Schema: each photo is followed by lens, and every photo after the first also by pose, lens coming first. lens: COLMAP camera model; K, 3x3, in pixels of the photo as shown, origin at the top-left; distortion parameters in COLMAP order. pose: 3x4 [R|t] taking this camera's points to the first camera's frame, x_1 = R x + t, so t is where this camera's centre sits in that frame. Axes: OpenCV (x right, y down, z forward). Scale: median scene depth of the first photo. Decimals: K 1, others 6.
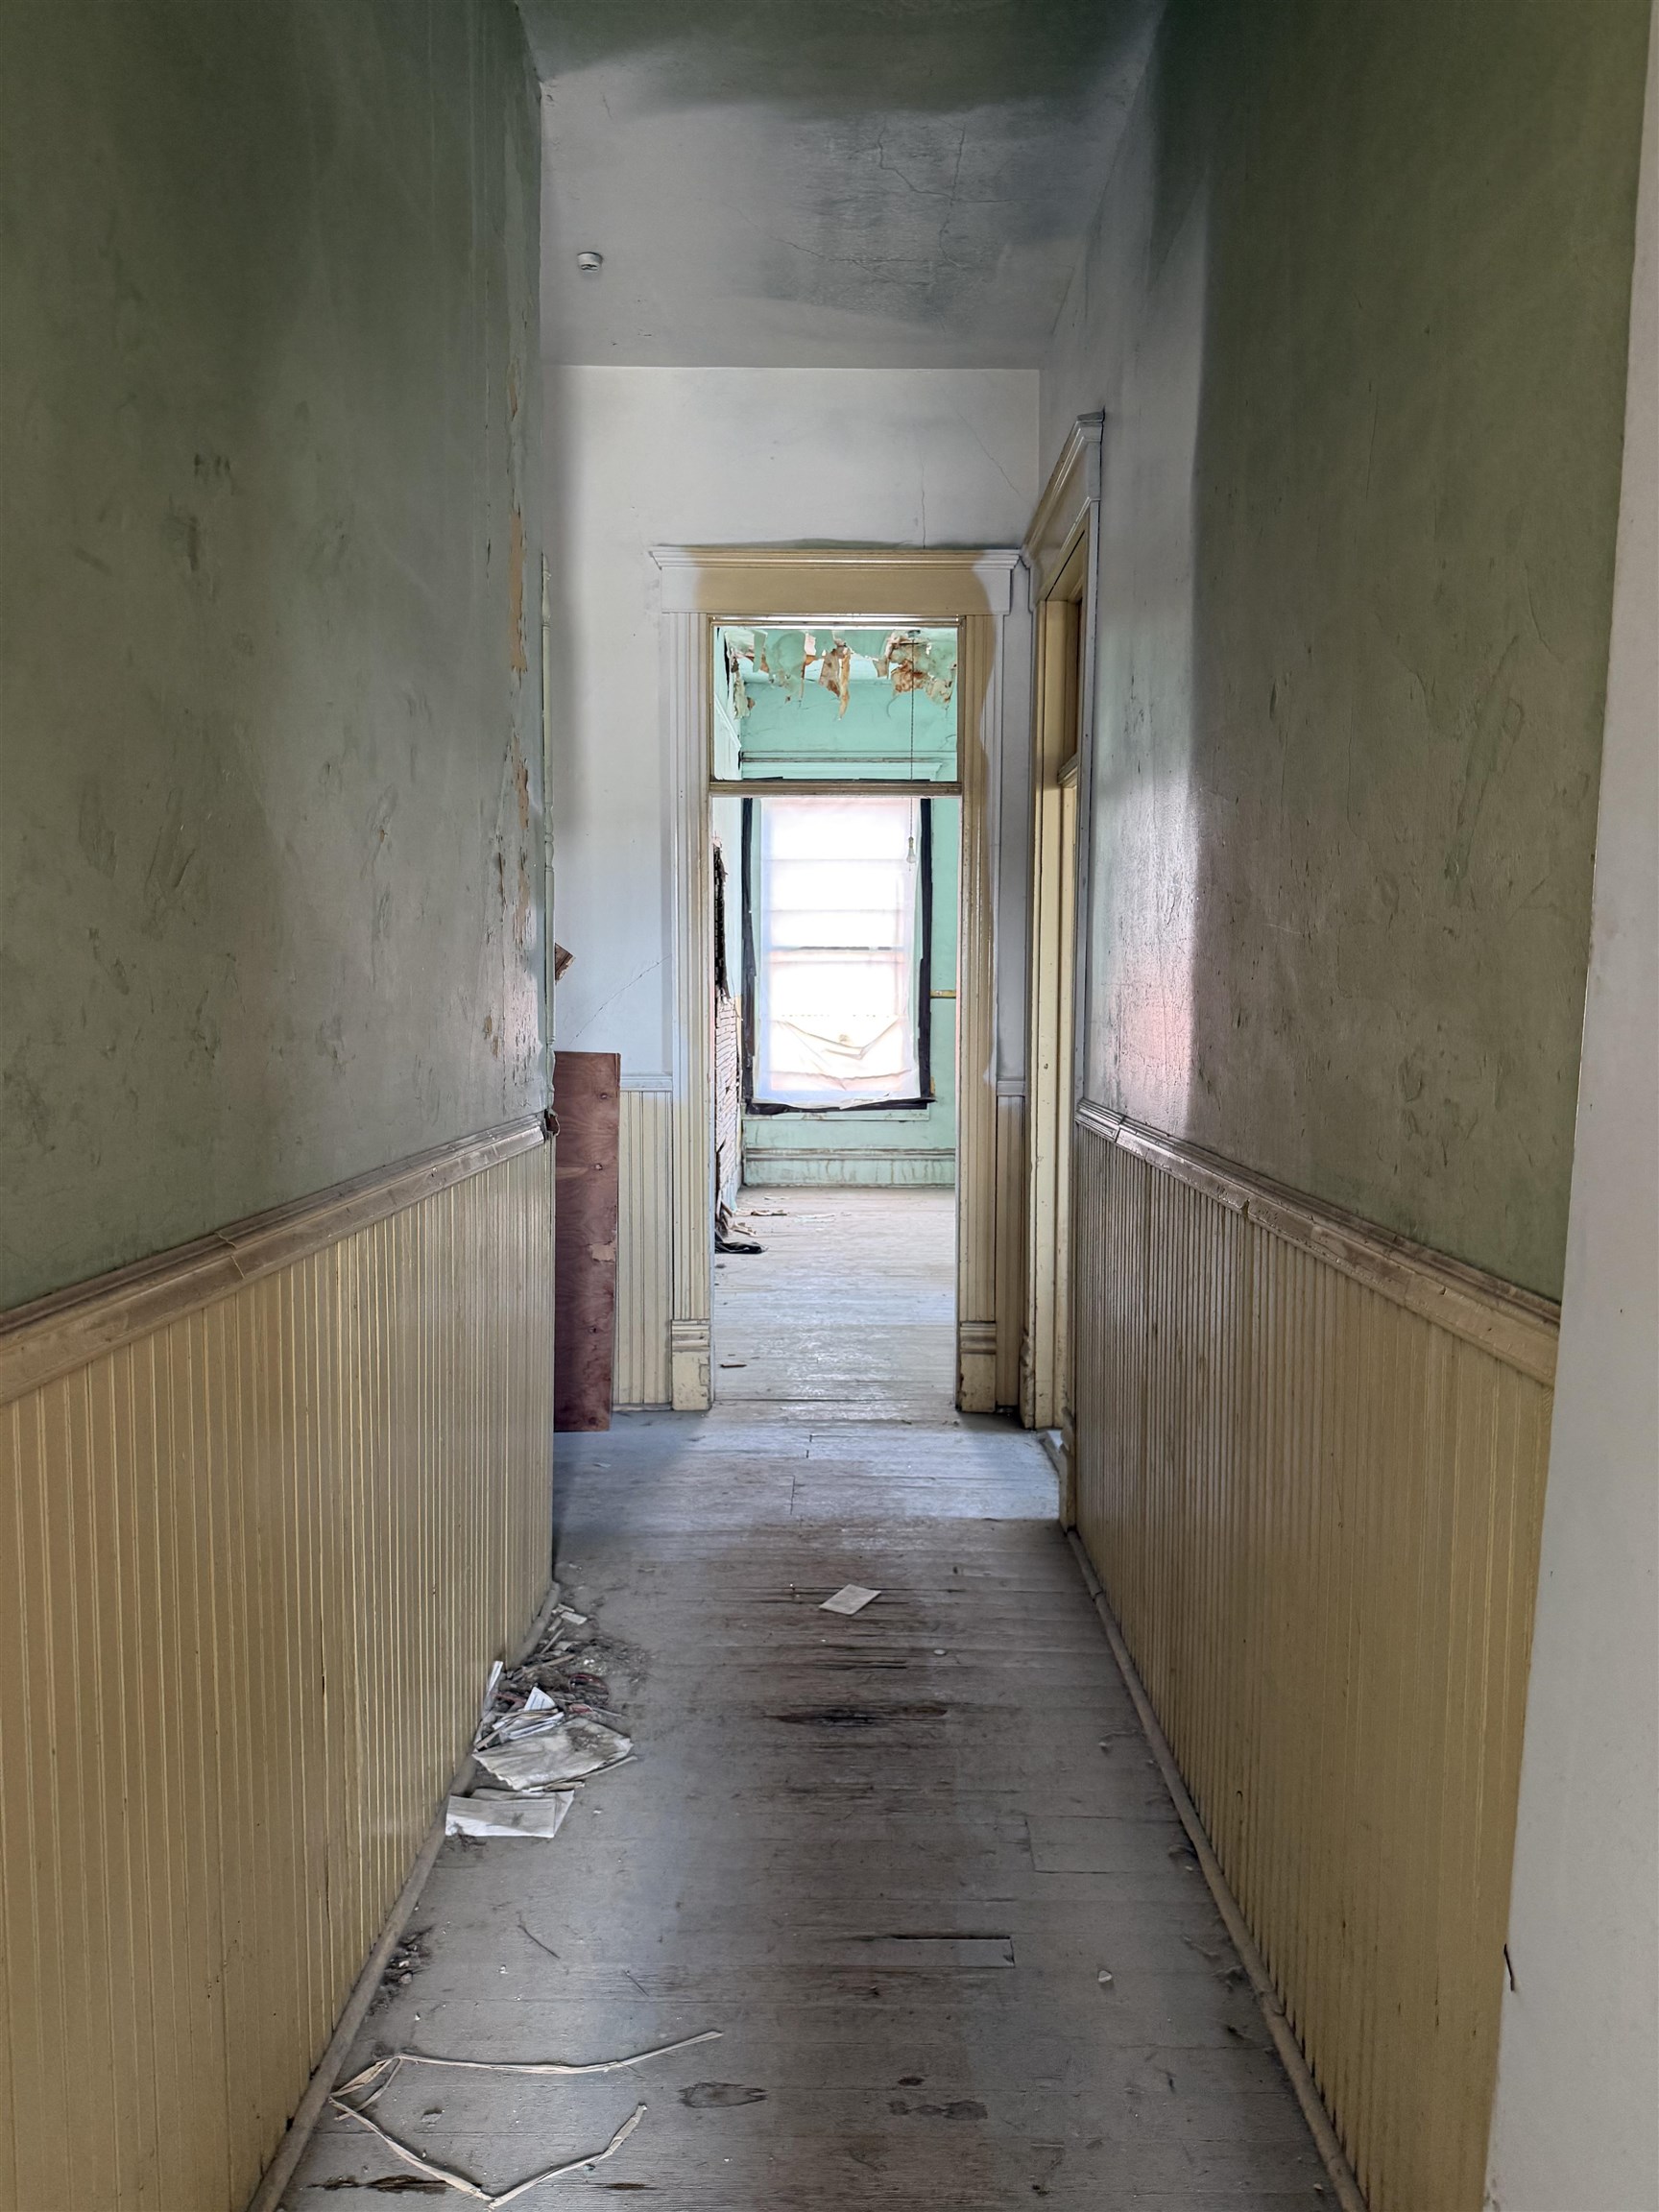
lens RADIAL K [[1568.6, 0, 826.6], [0, 1568.6, 1104.6], [0, 0, 1]] dist [0.004748, -0.000718]
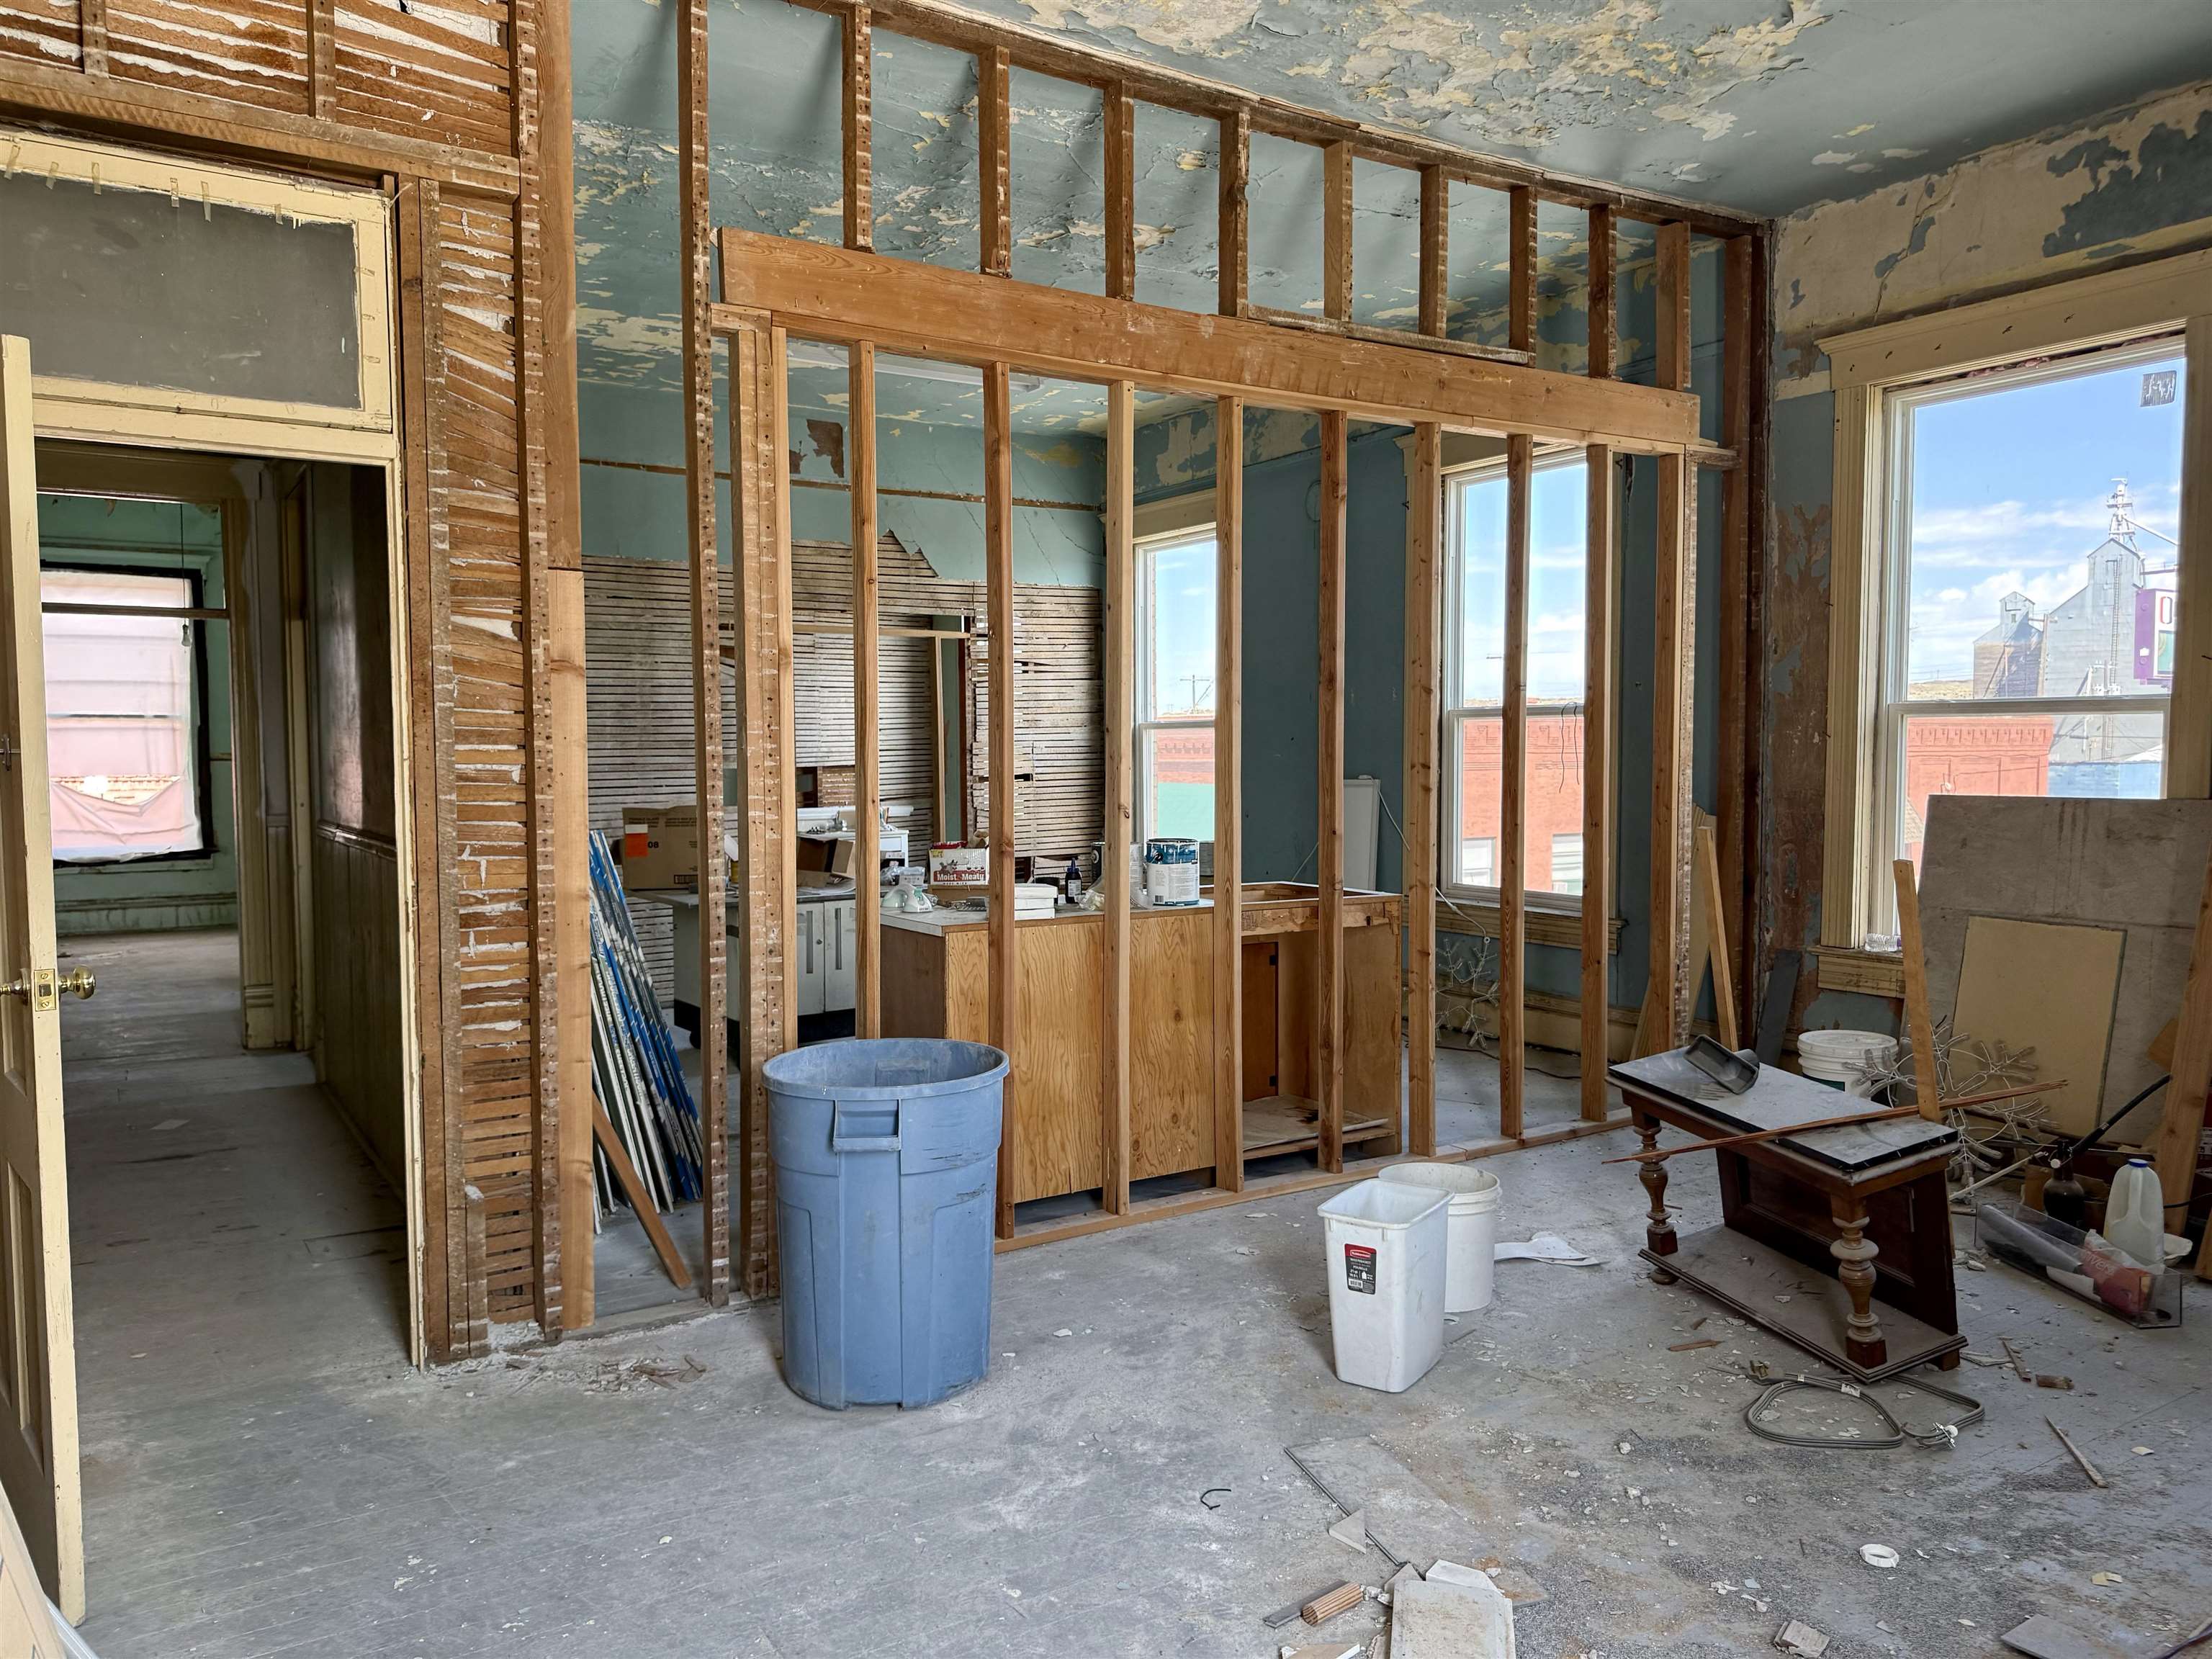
lens RADIAL K [[1568.6, 0, 1097.7], [0, 1568.6, 837.4], [0, 0, 1]] dist [0.004748, -0.000718]
pose [[0.836025, -0.036554, 0.547473, -0.023726], [0.045892, 0.998941, -0.003382, 0.023819], [-0.546769, 0.027952, 0.836816, -0.341571]]
